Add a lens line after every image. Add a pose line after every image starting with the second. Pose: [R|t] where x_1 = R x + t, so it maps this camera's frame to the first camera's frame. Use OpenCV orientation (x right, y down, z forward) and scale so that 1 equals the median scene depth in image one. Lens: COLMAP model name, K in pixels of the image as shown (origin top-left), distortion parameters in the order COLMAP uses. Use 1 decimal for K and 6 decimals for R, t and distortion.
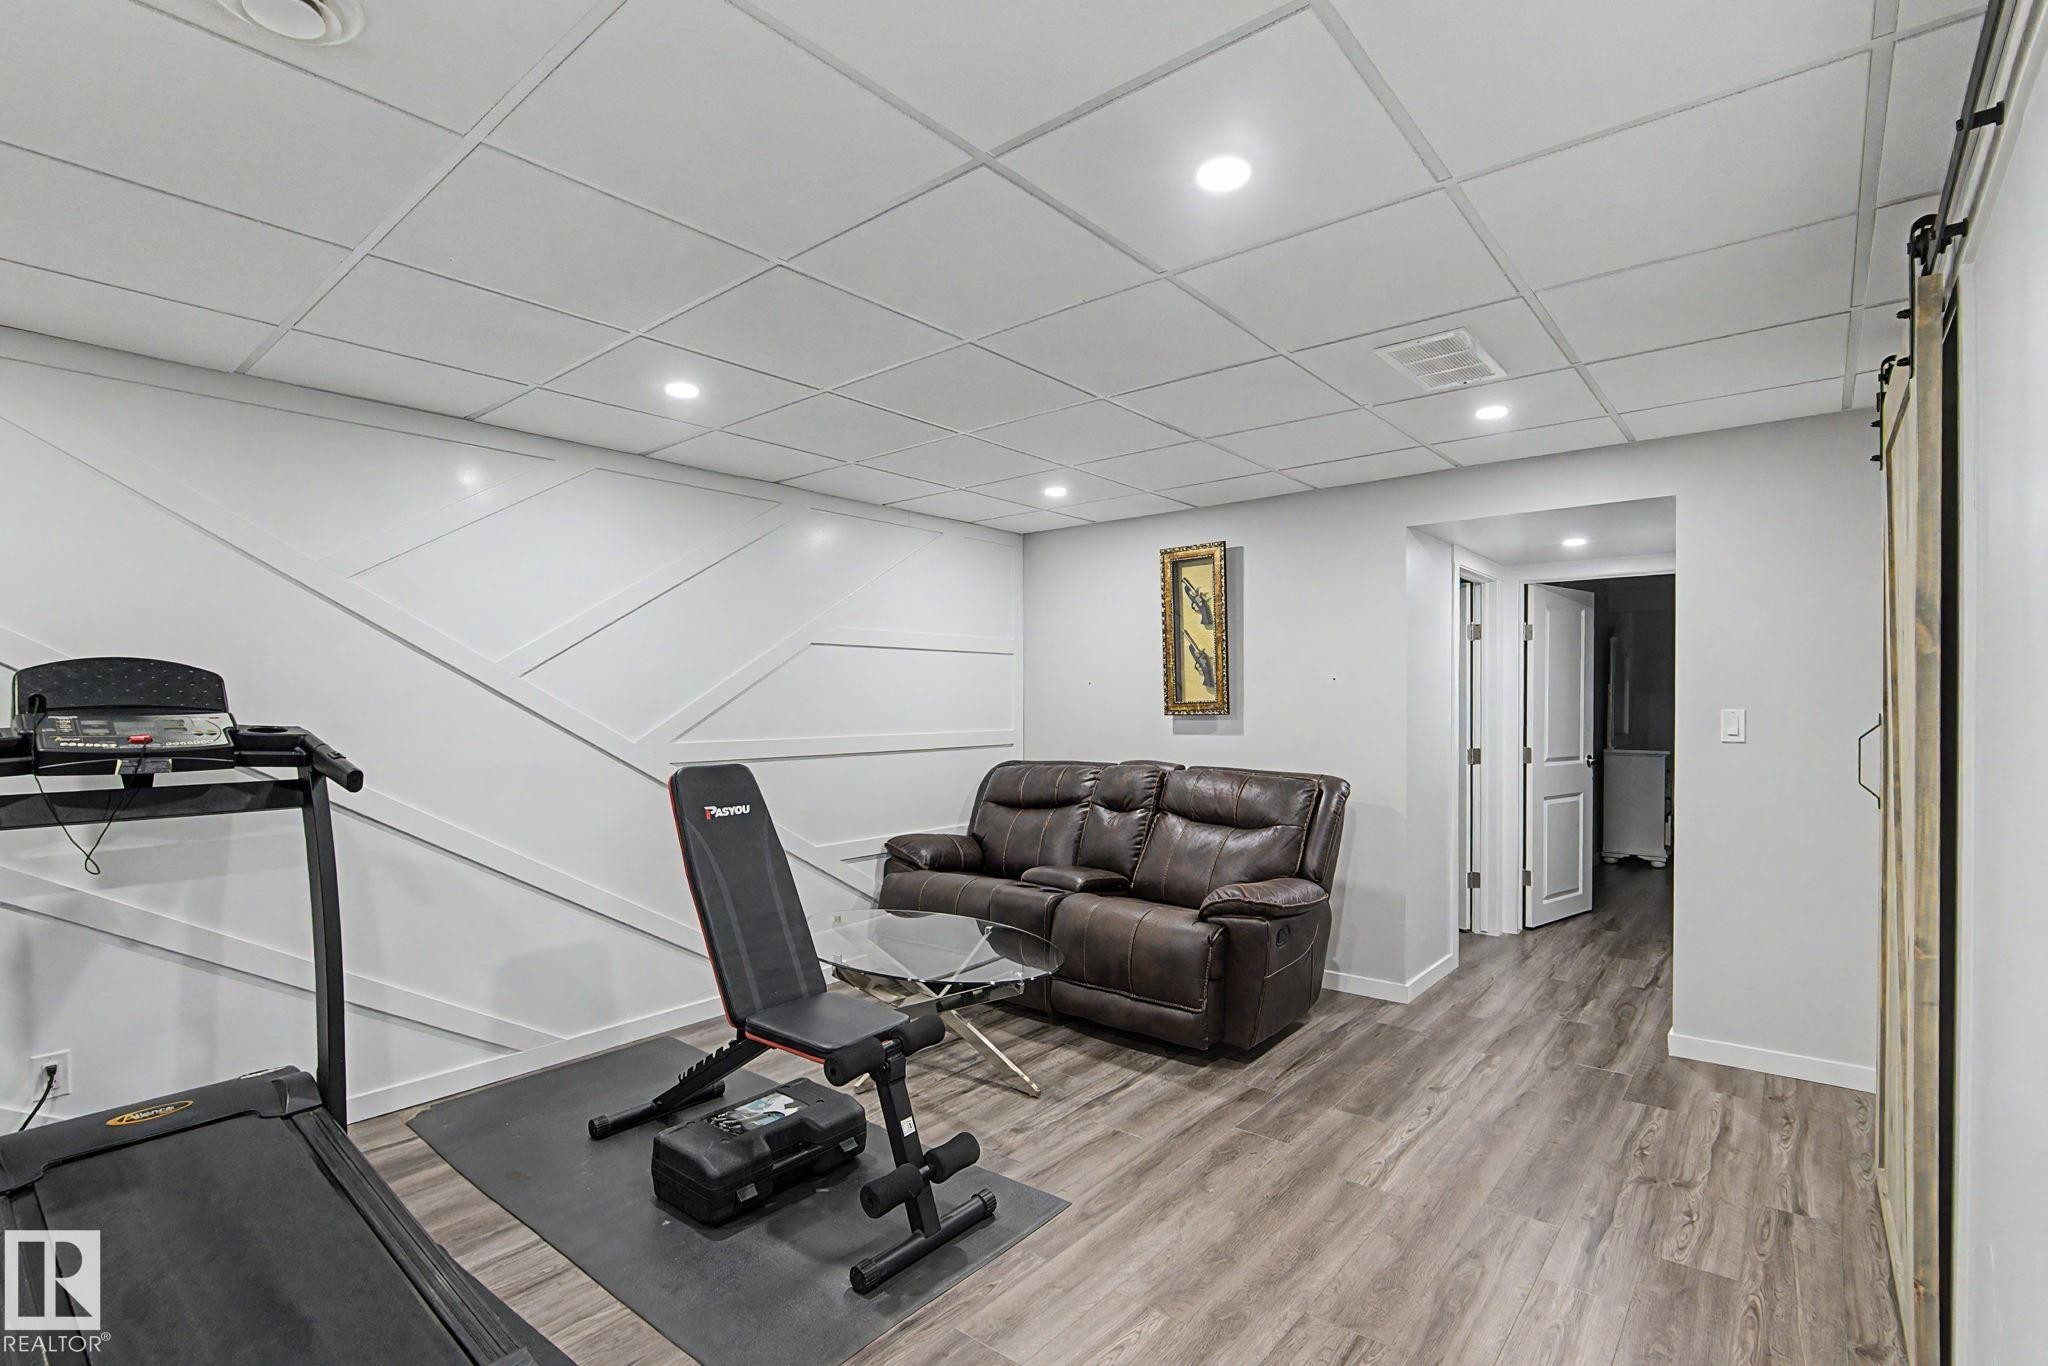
lens RADIAL K [[955.5, 0, 1022.9], [0, 955.5, 727.0], [0, 0, 1]] dist [-0.012626, 0.001817]
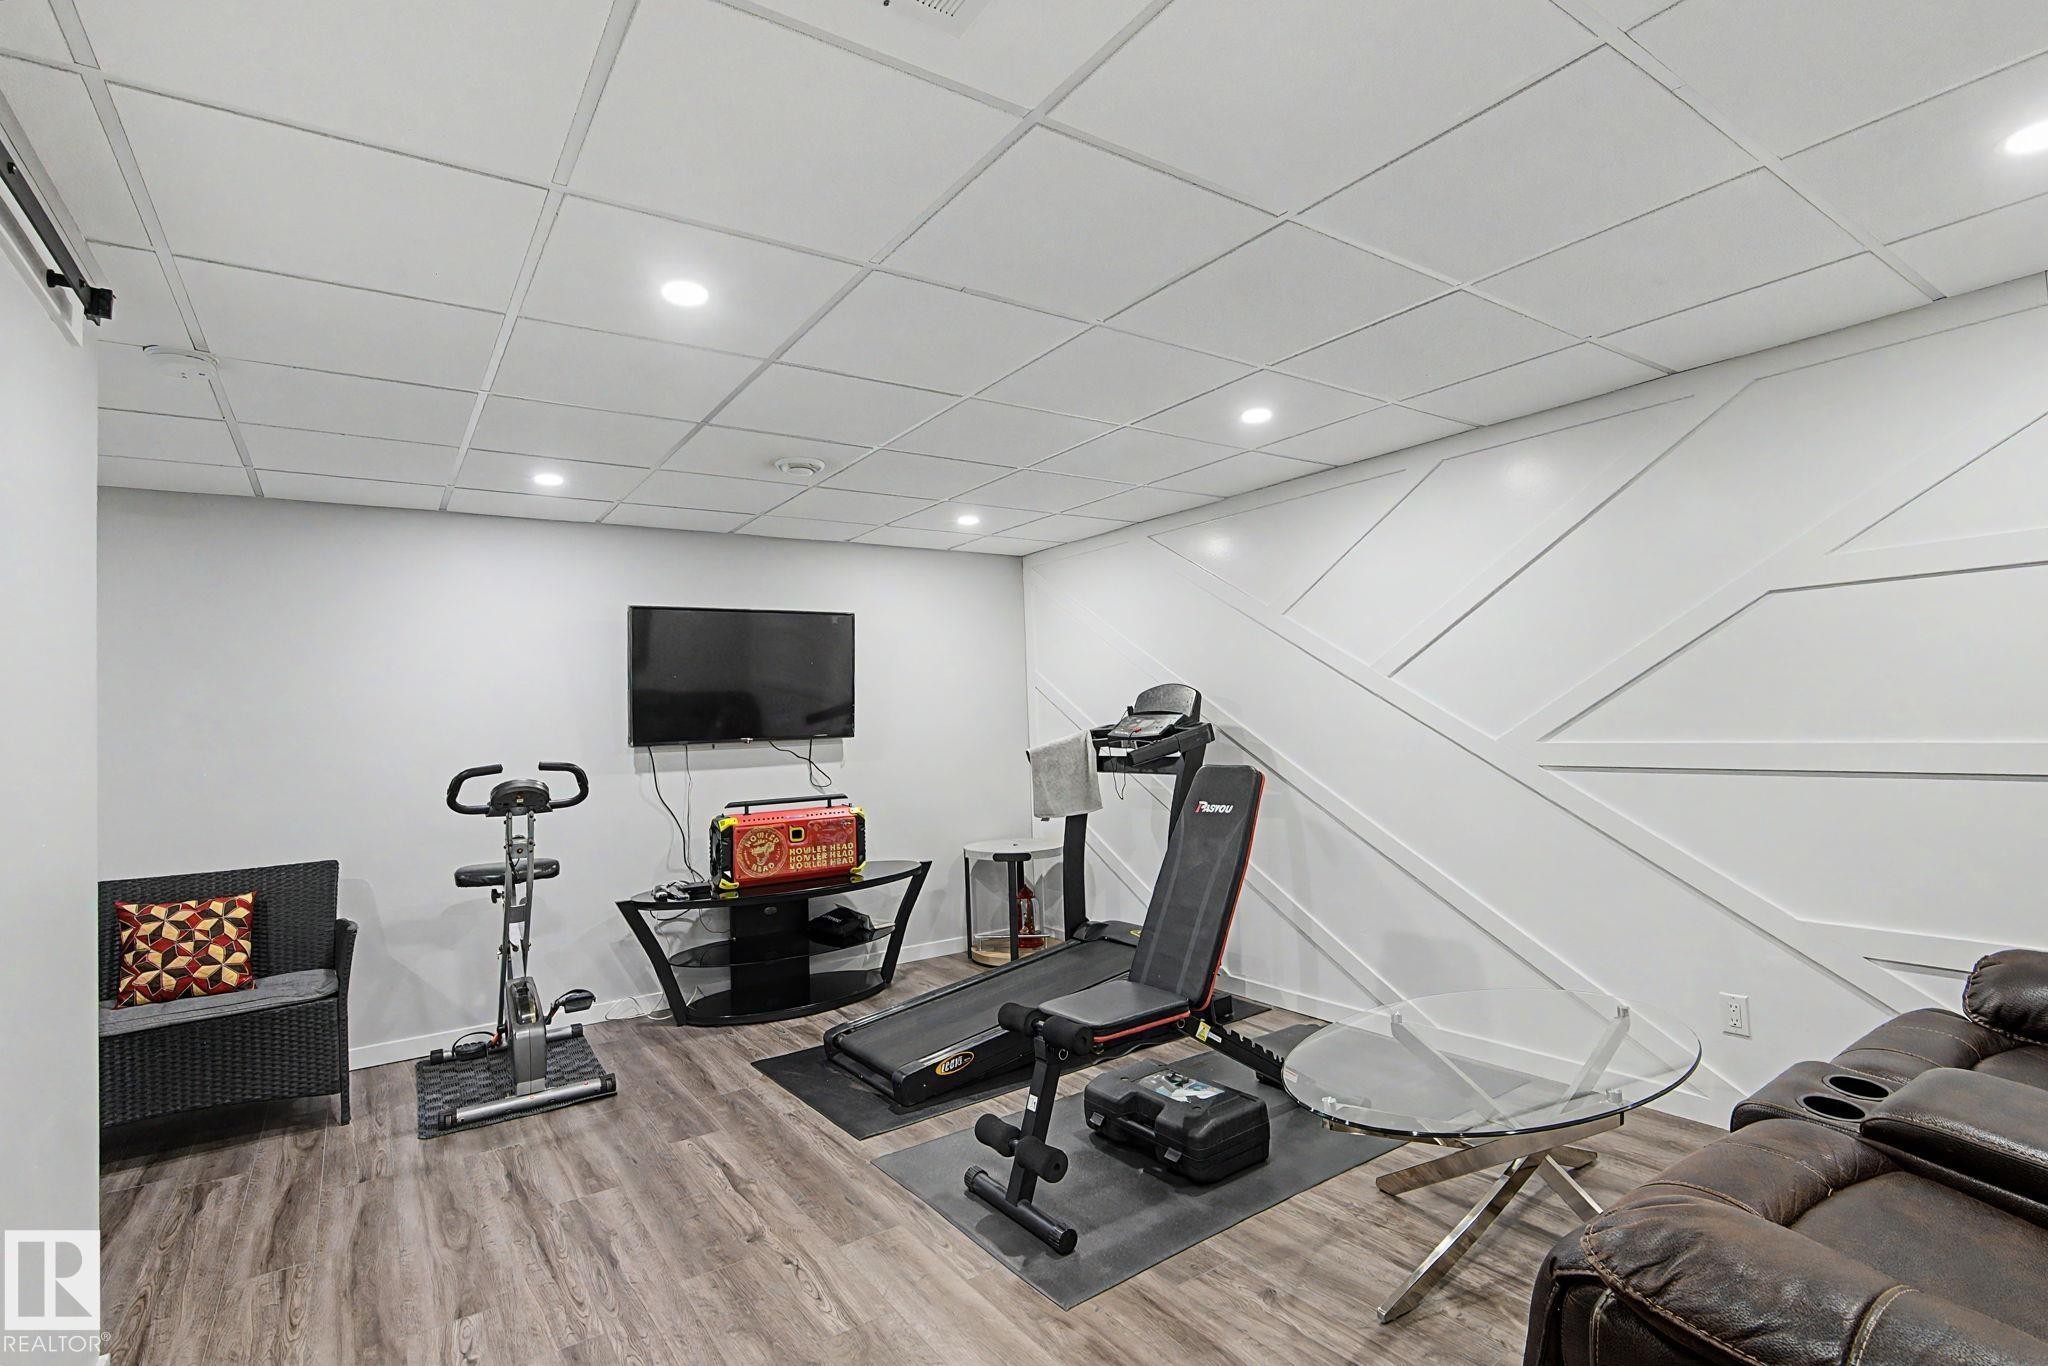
lens RADIAL K [[926.8, 0, 1039.3], [0, 926.8, 689.0], [0, 0, 1]] dist [-0.001166, 0.000261]
pose [[-0.224101, -0.022758, -0.974300, 0.795804], [0.017001, 0.999484, -0.027256, -0.016366], [0.974418, -0.022673, -0.223599, 1.101612]]
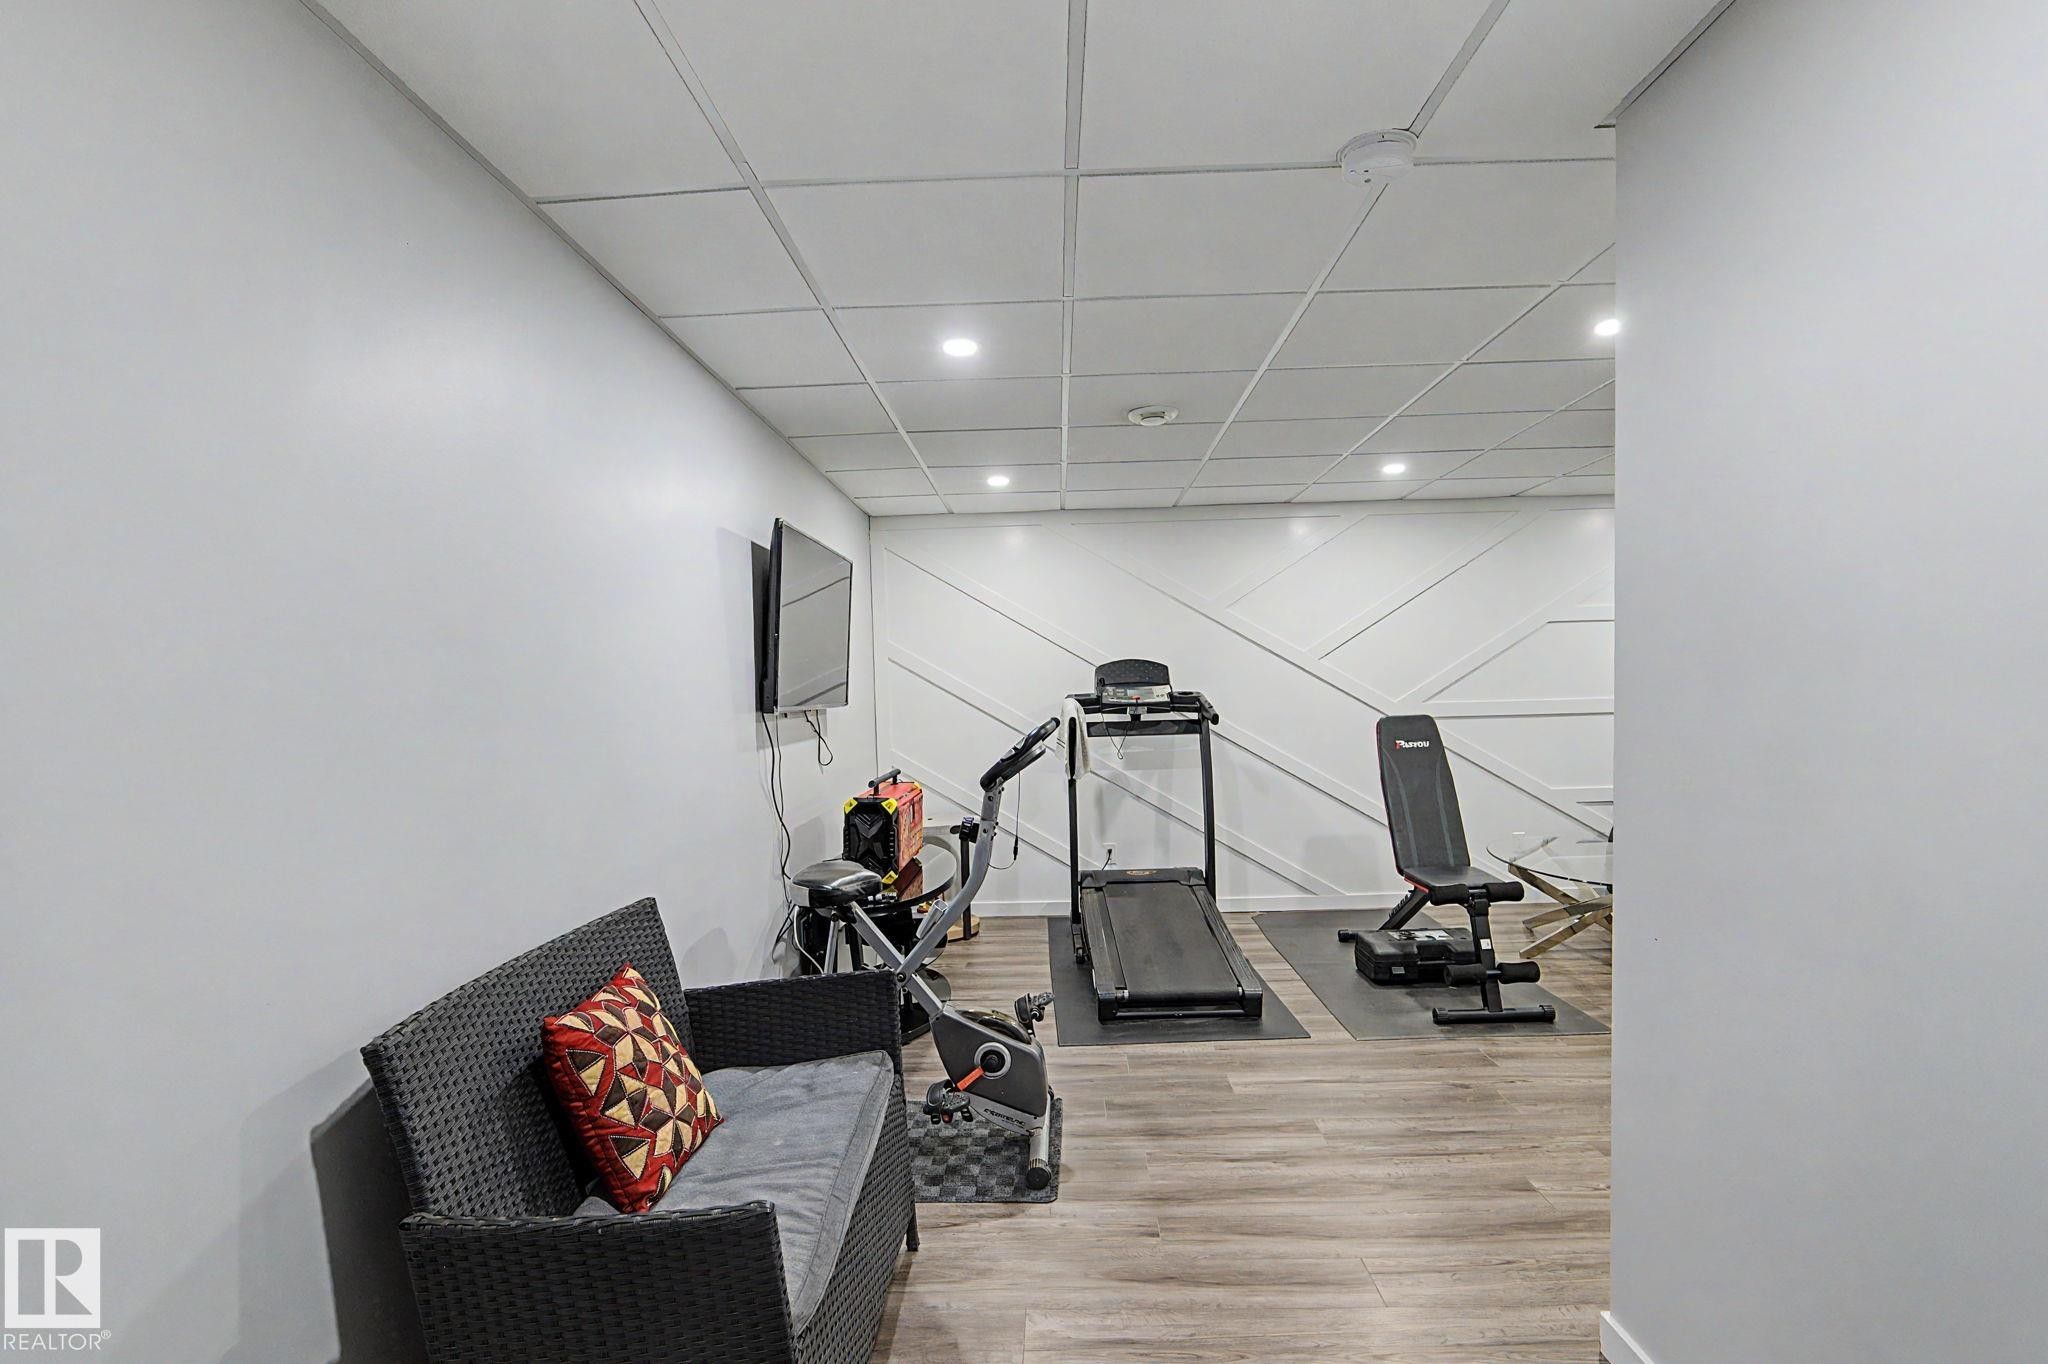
lens RADIAL K [[926.8, 0, 1039.3], [0, 926.8, 688.0], [0, 0, 1]] dist [-0.001166, 0.000261]
pose [[0.628327, -0.008967, -0.777897, 0.535284], [0.004594, 0.999959, -0.007816, 0.005297], [0.777935, 0.001338, 0.628343, -0.467485]]
